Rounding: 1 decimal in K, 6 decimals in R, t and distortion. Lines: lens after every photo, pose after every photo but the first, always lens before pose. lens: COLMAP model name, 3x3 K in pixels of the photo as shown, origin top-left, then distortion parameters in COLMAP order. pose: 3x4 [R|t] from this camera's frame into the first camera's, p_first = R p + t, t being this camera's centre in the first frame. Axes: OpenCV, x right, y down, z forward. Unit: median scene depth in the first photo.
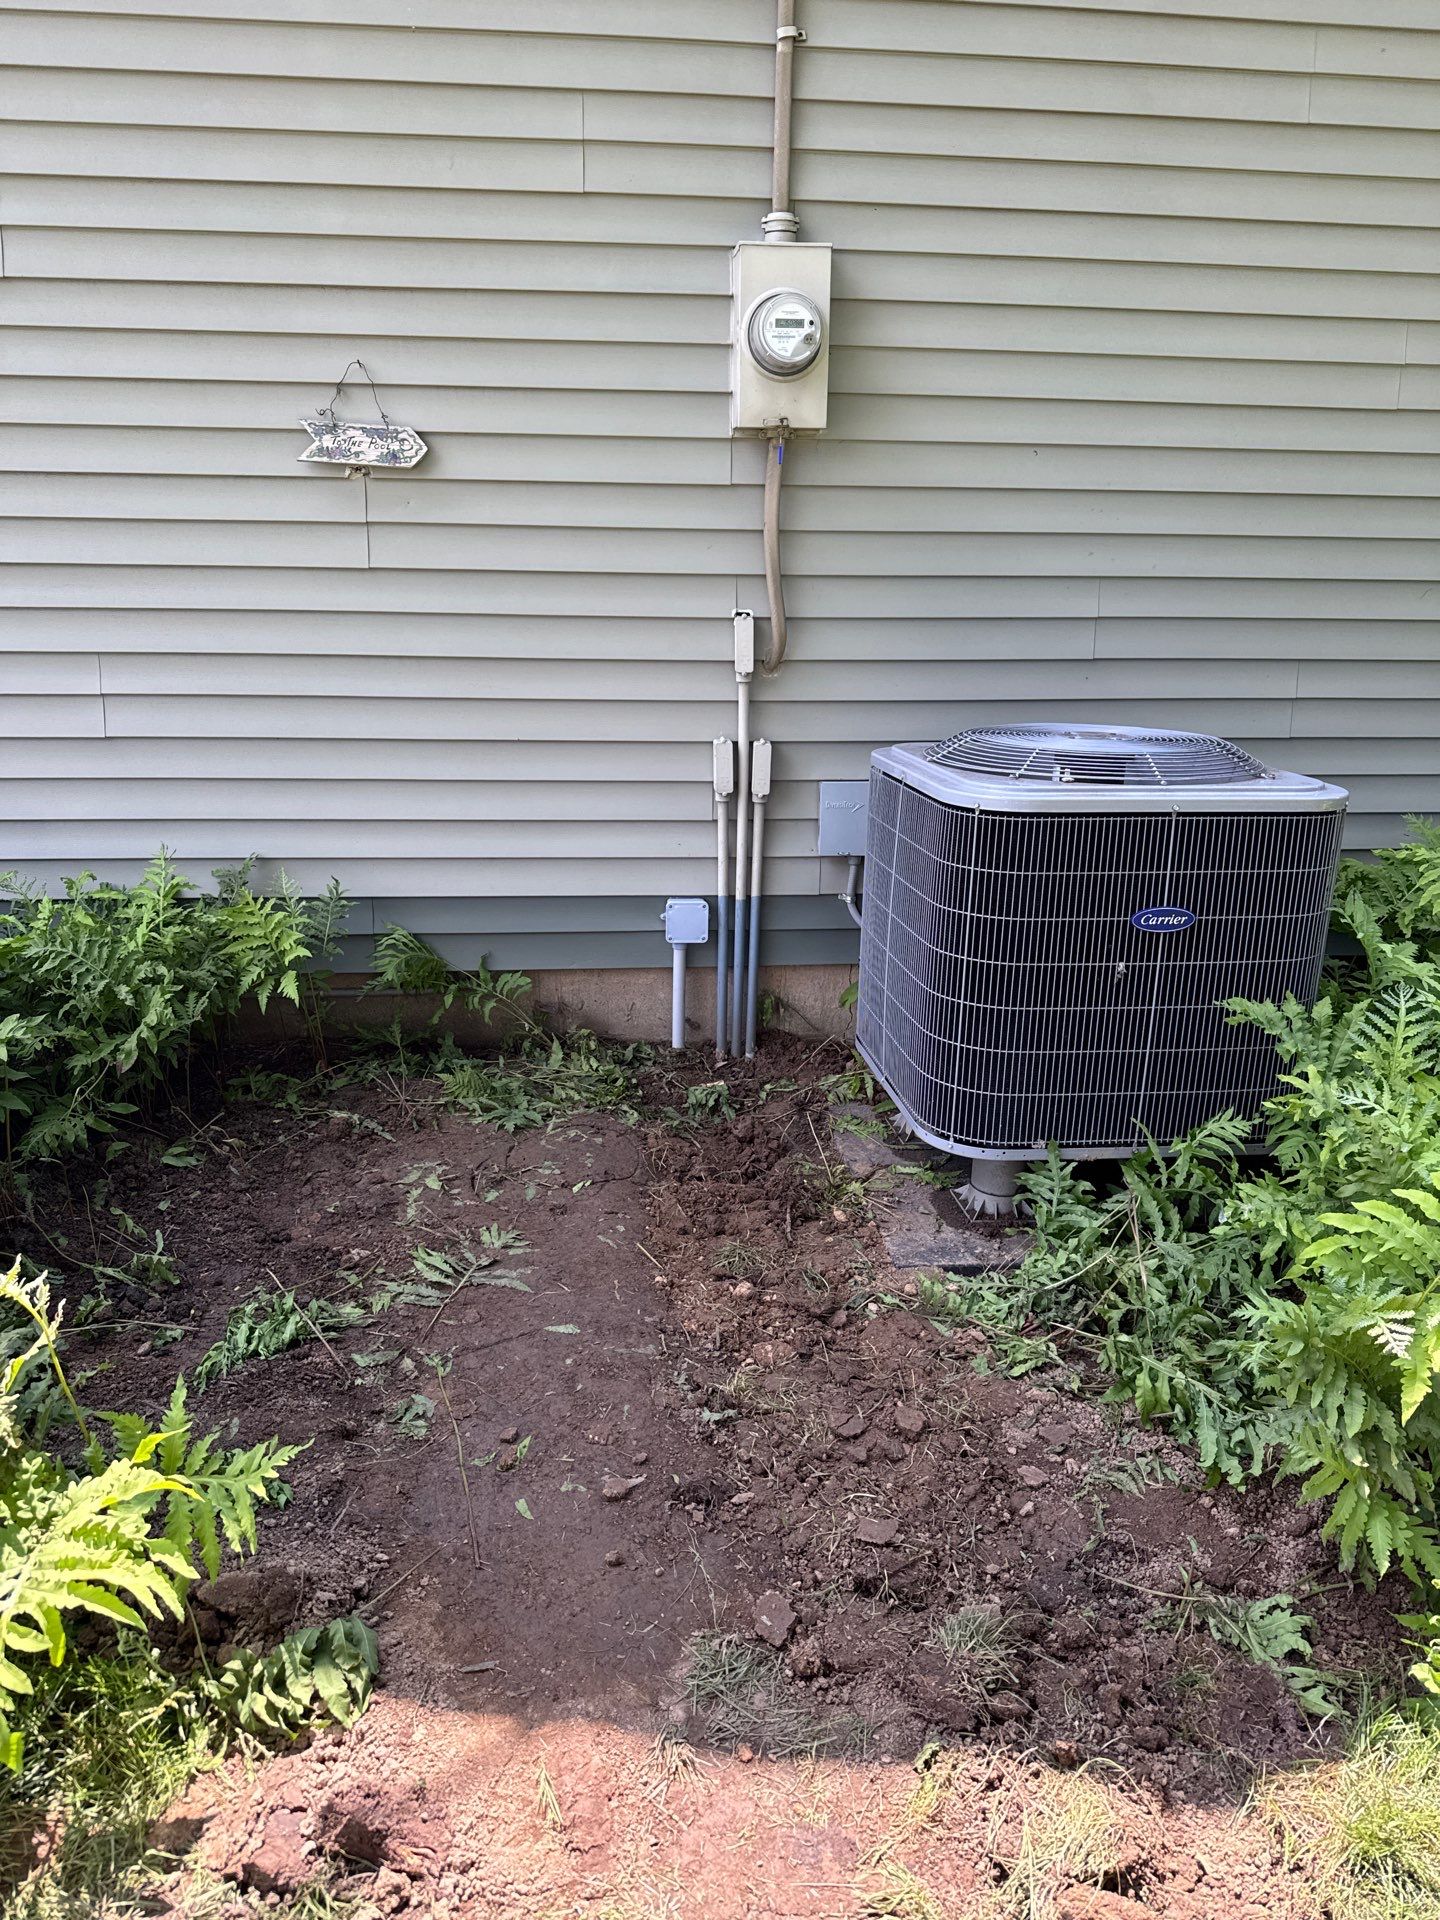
lens RADIAL K [[1361.9, 0, 720.0], [0, 1361.9, 960.0], [0, 0, 1]] dist [0.006697, -0.000565]
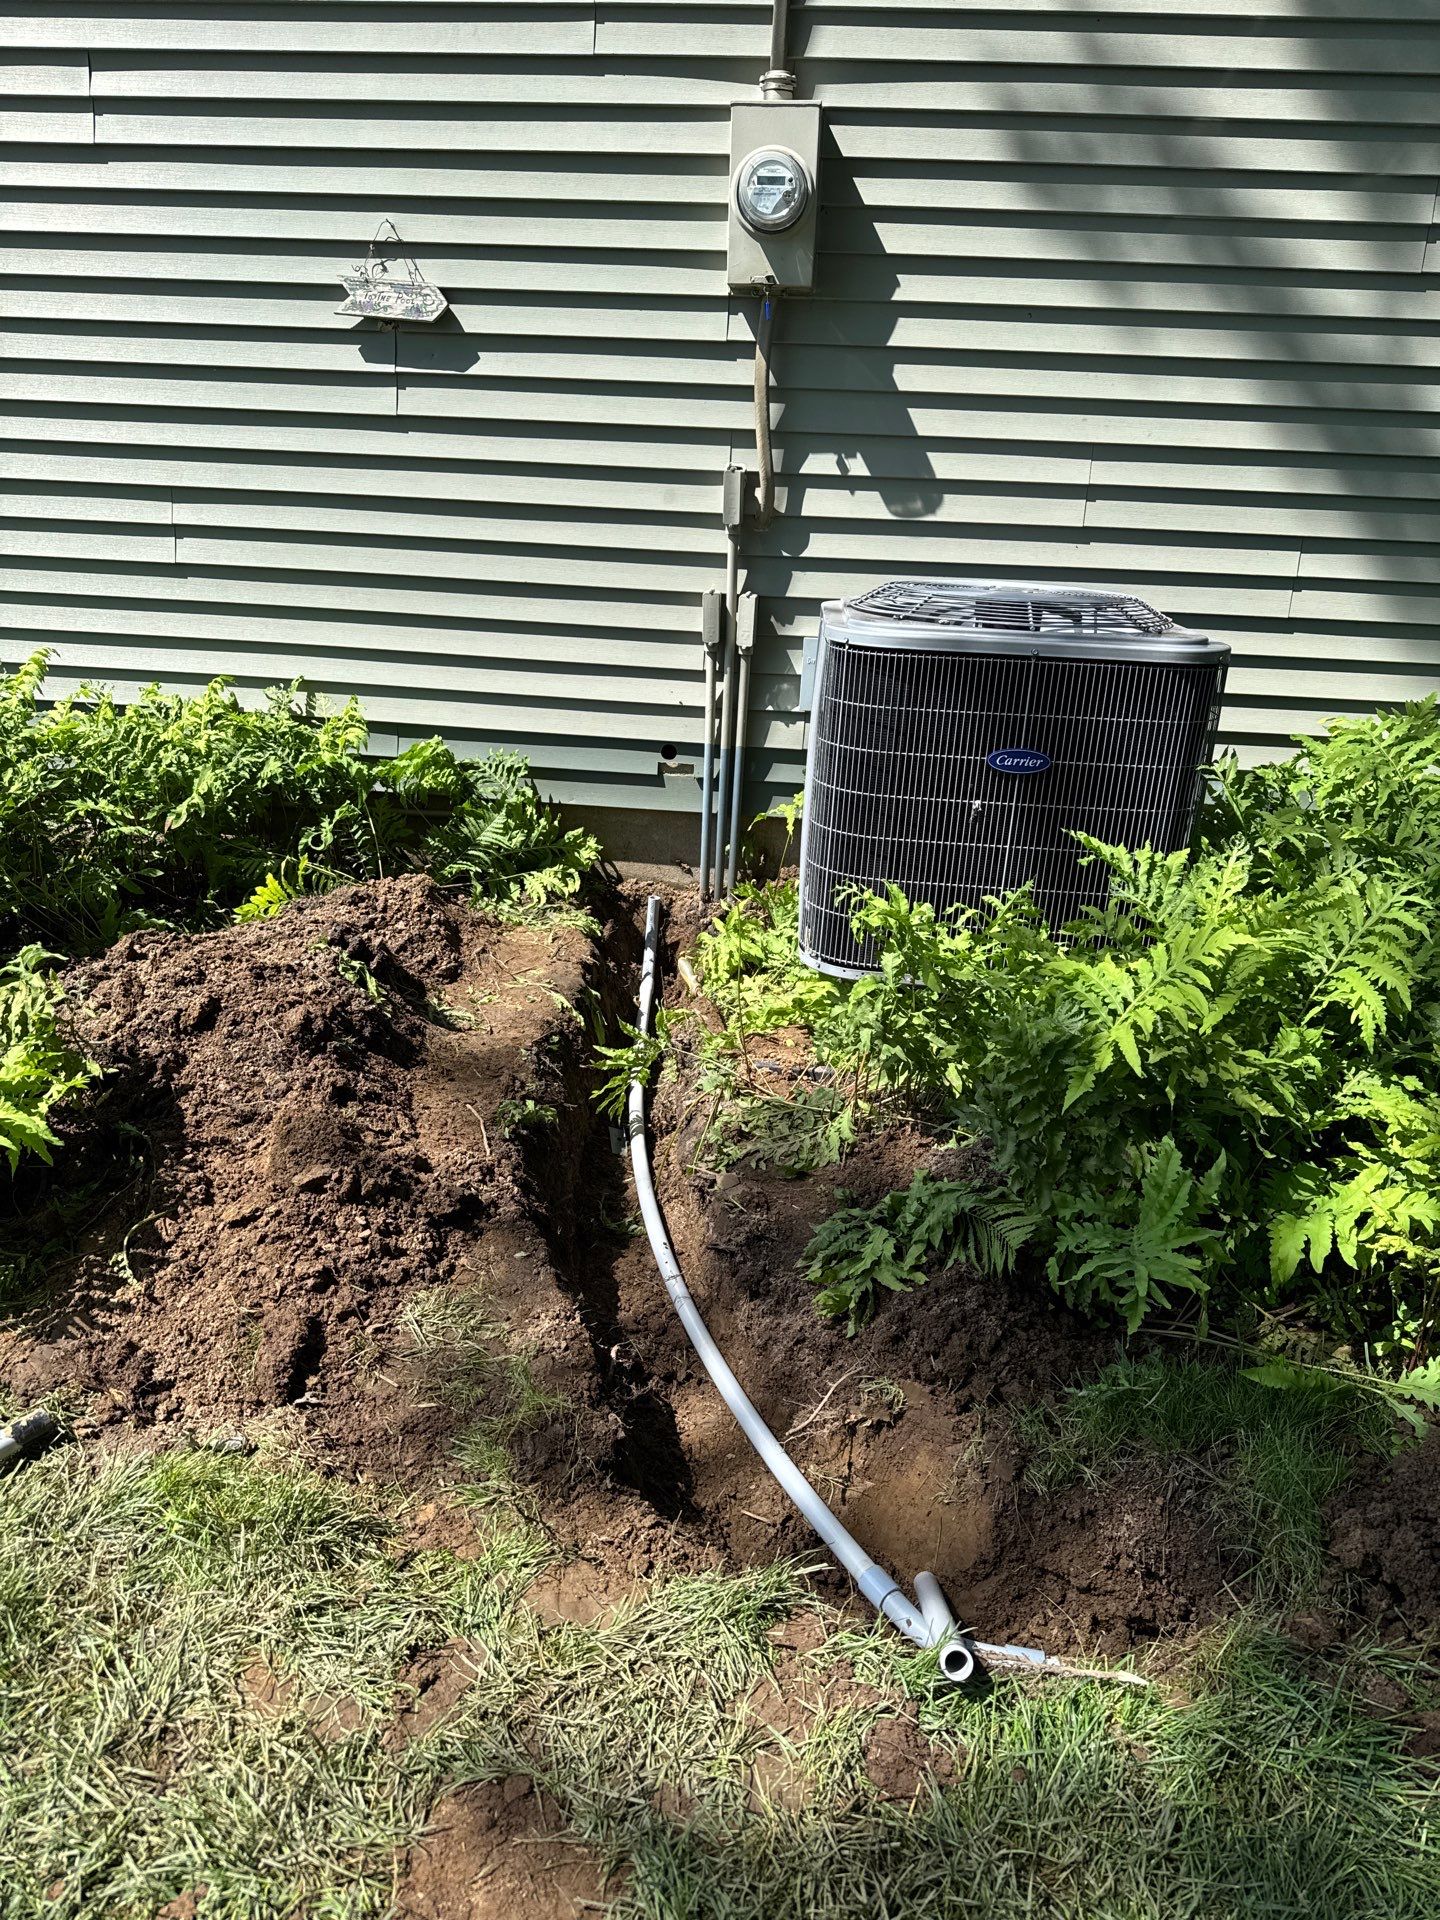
lens RADIAL K [[1361.9, 0, 720.0], [0, 1361.9, 960.0], [0, 0, 1]] dist [0.006697, -0.000565]
pose [[0.981609, 0.091886, -0.167336, 0.231134], [-0.082255, 0.994579, 0.063620, 0.059734], [0.172274, -0.048686, 0.983845, -0.061645]]
